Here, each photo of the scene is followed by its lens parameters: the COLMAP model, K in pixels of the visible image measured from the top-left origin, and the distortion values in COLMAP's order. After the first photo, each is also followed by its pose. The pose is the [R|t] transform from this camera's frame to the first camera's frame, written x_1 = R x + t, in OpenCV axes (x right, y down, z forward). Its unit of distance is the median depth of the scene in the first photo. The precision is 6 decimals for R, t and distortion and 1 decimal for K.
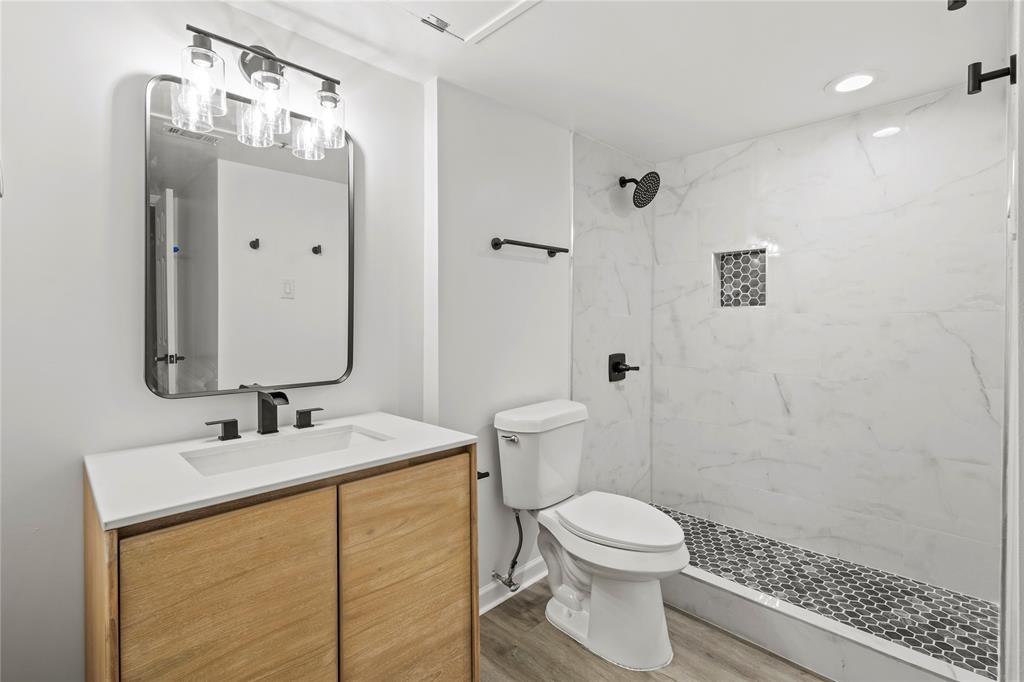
lens RADIAL K [[475.4, 0, 509.9], [0, 475.4, 335.8], [0, 0, 1]] dist [0.014917, 0.000733]
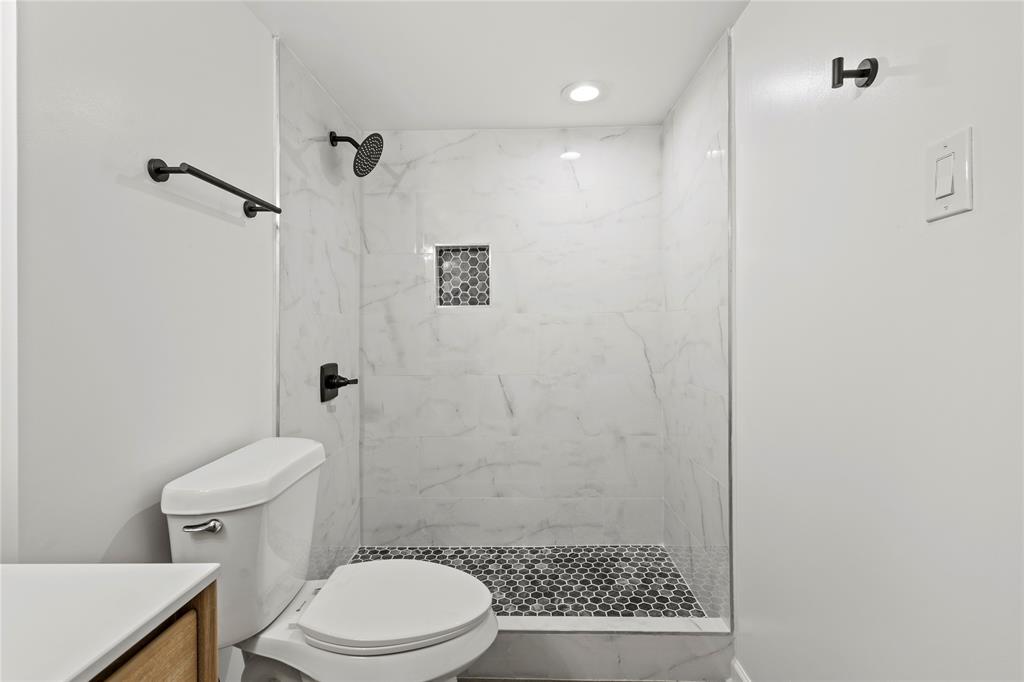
lens RADIAL K [[475.4, 0, 510.2], [0, 475.4, 332.3], [0, 0, 1]] dist [0.014917, 0.000733]
pose [[0.718287, -0.008702, 0.695693, -0.106317], [0.028795, 0.999437, -0.017229, 0.009982], [-0.695151, 0.032408, 0.718133, 0.292958]]
